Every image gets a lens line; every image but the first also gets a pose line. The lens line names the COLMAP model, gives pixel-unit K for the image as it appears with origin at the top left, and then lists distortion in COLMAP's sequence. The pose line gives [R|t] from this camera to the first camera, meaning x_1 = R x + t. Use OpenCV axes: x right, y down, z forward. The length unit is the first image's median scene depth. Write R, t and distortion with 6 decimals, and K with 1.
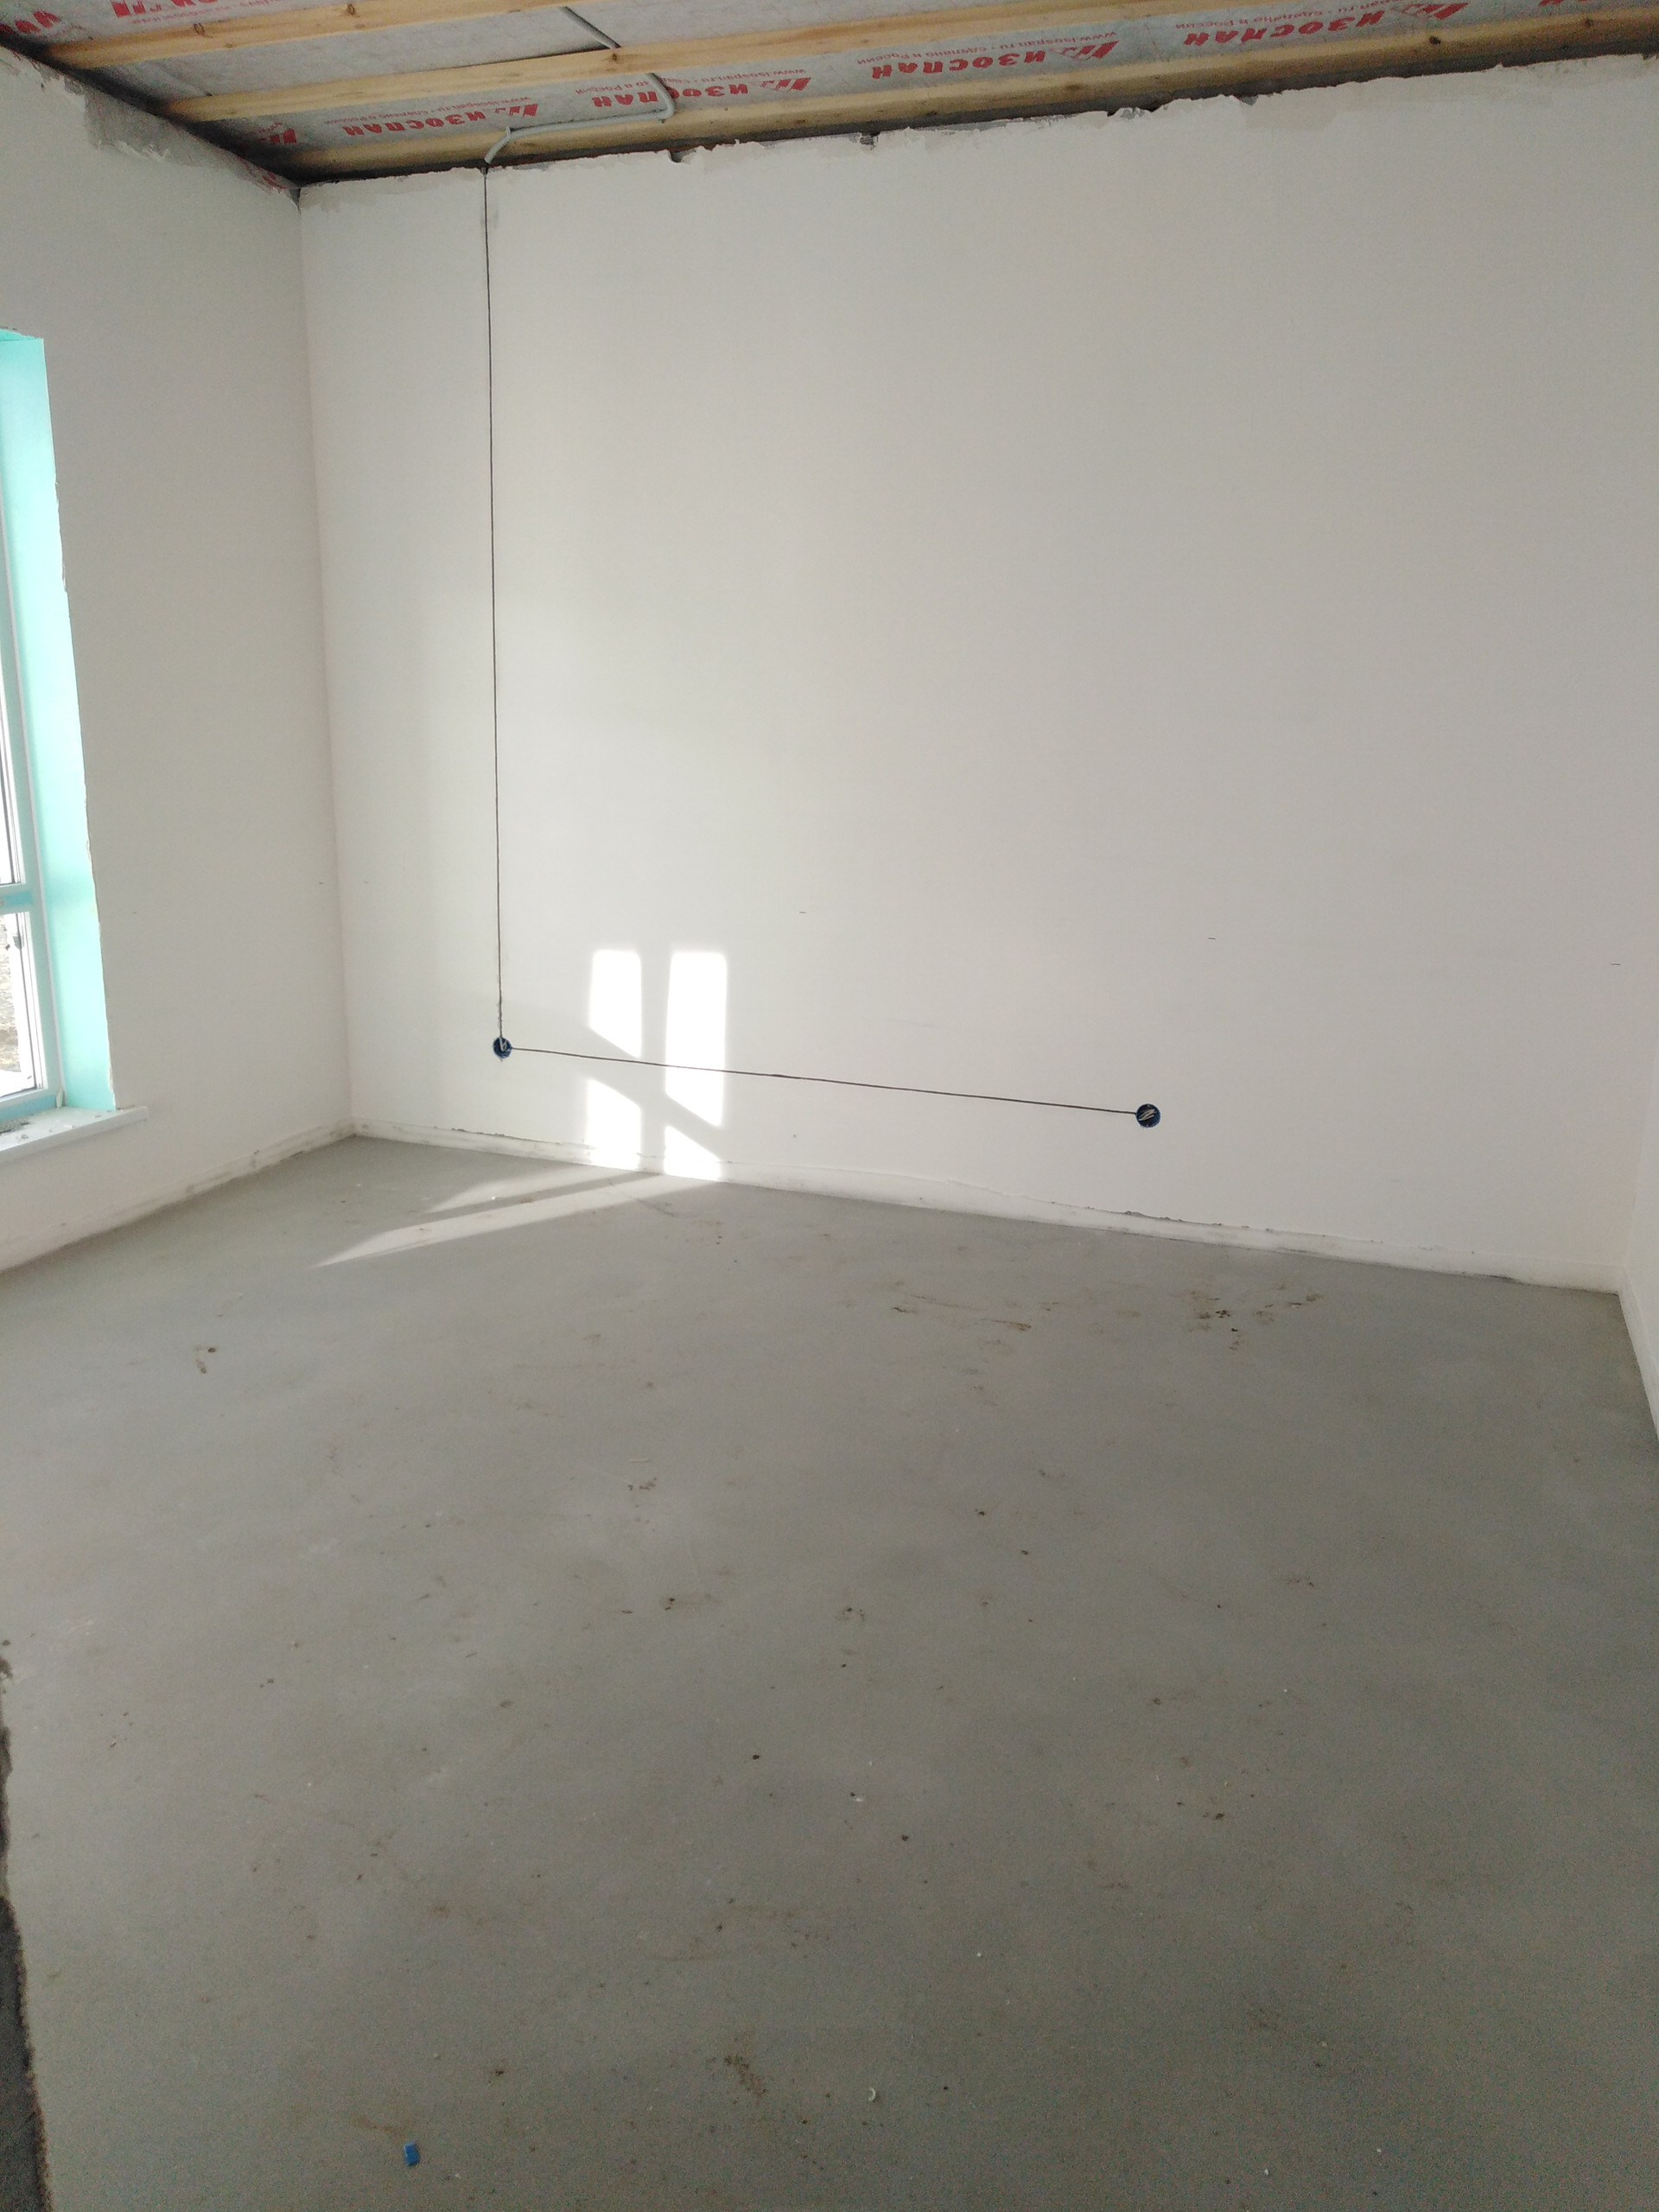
lens RADIAL K [[1650.2, 0, 825.4], [0, 1650.2, 1120.7], [0, 0, 1]] dist [0.030687, -0.003626]
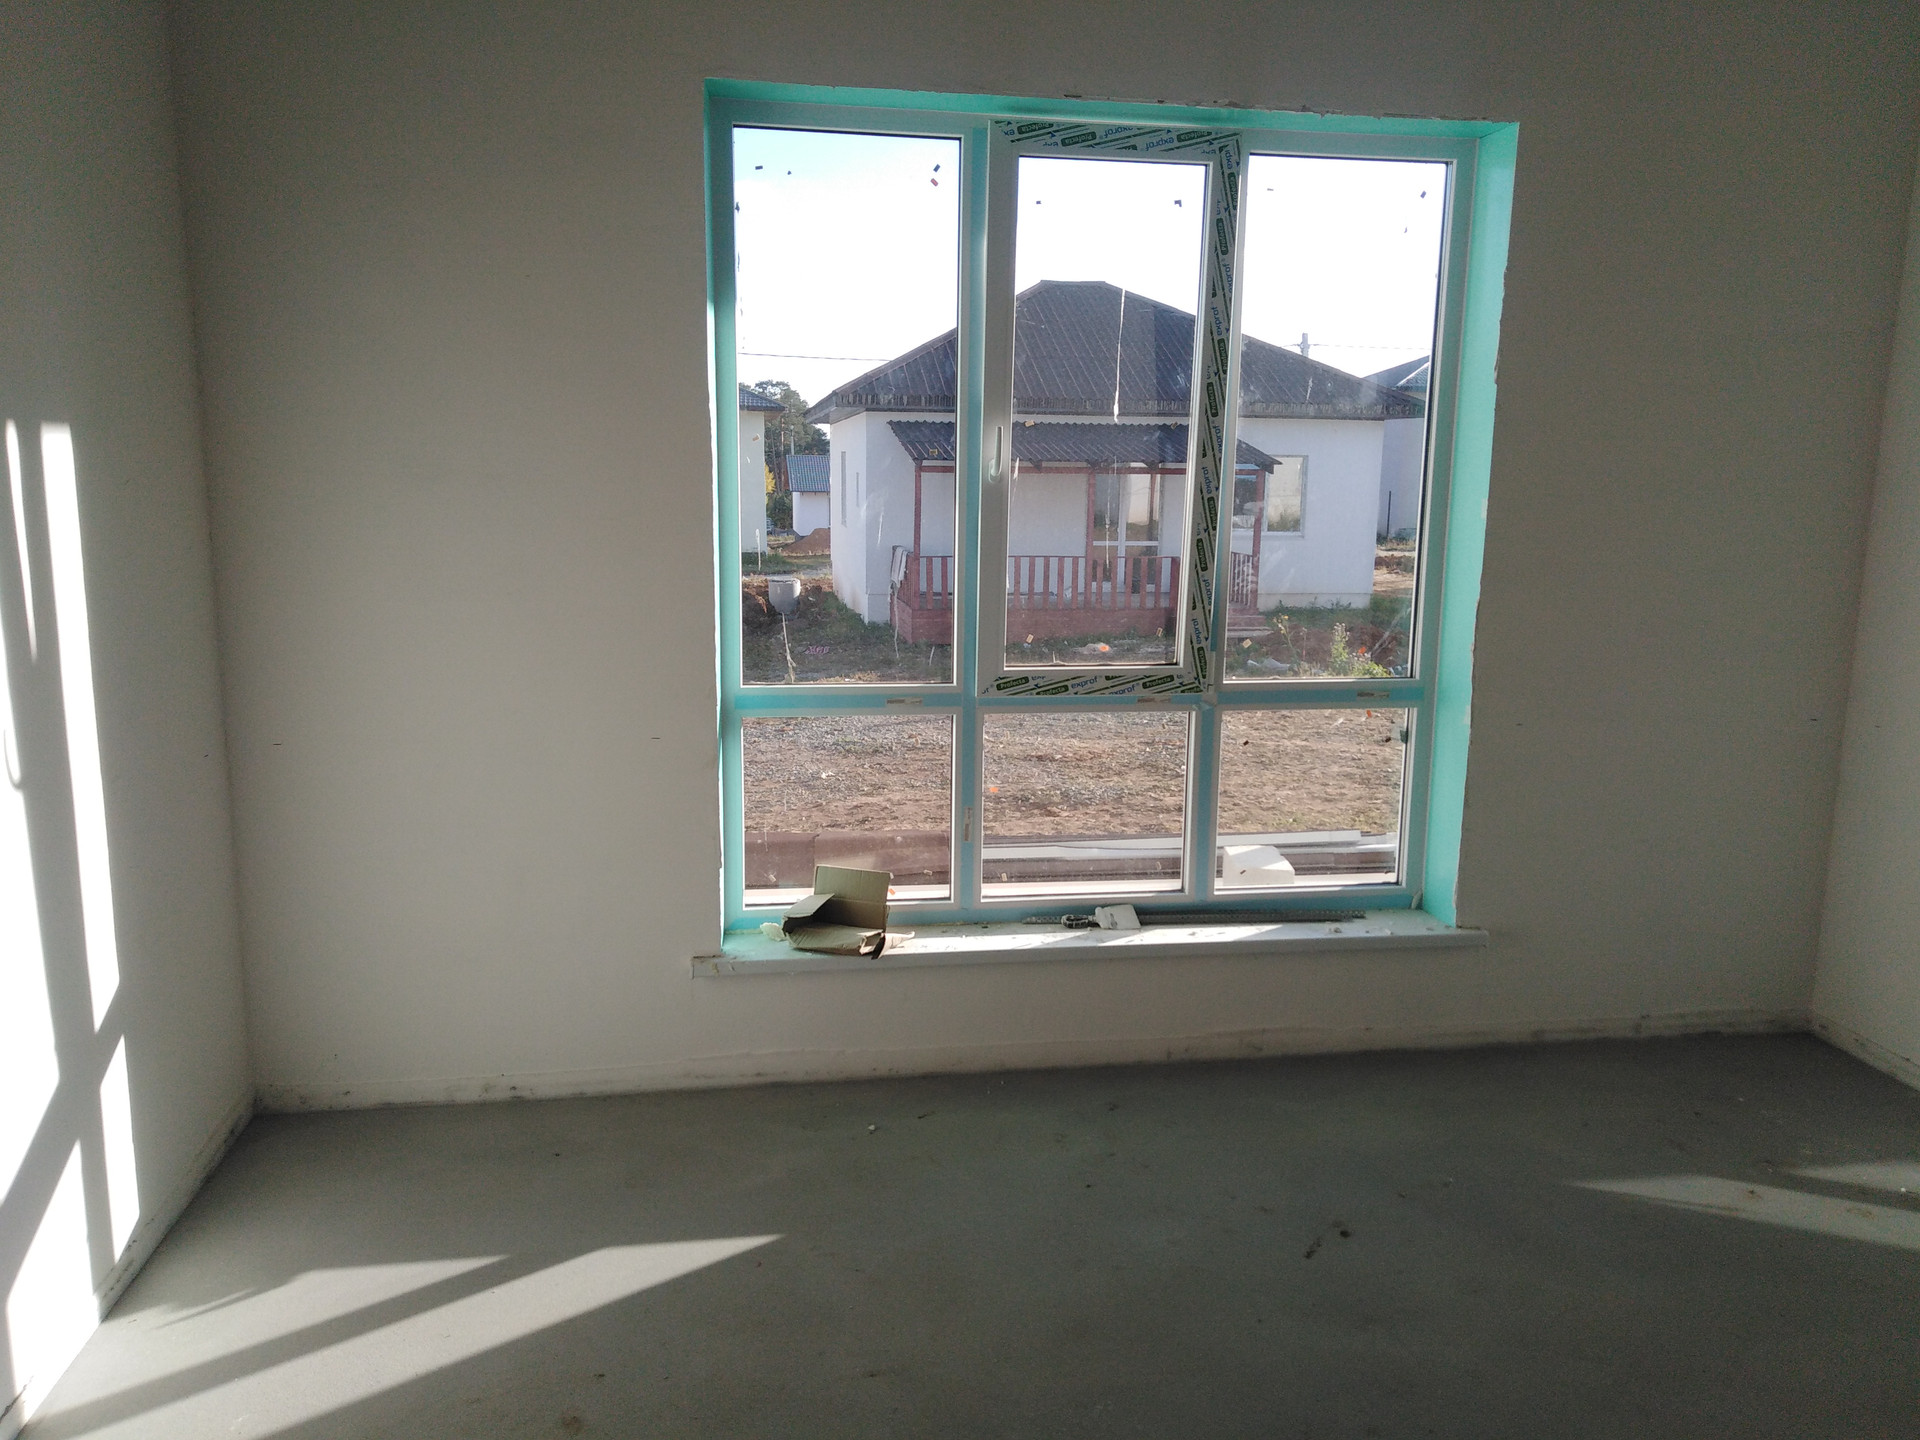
lens RADIAL K [[1432.3, 0, 960.0], [0, 1432.3, 720.0], [0, 0, 1]] dist [0.030687, -0.003626]
pose [[0.494909, 0.141831, -0.857292, 0.105503], [-0.227533, 0.973318, 0.029673, -0.076889], [0.838626, 0.180377, 0.513975, 0.316094]]
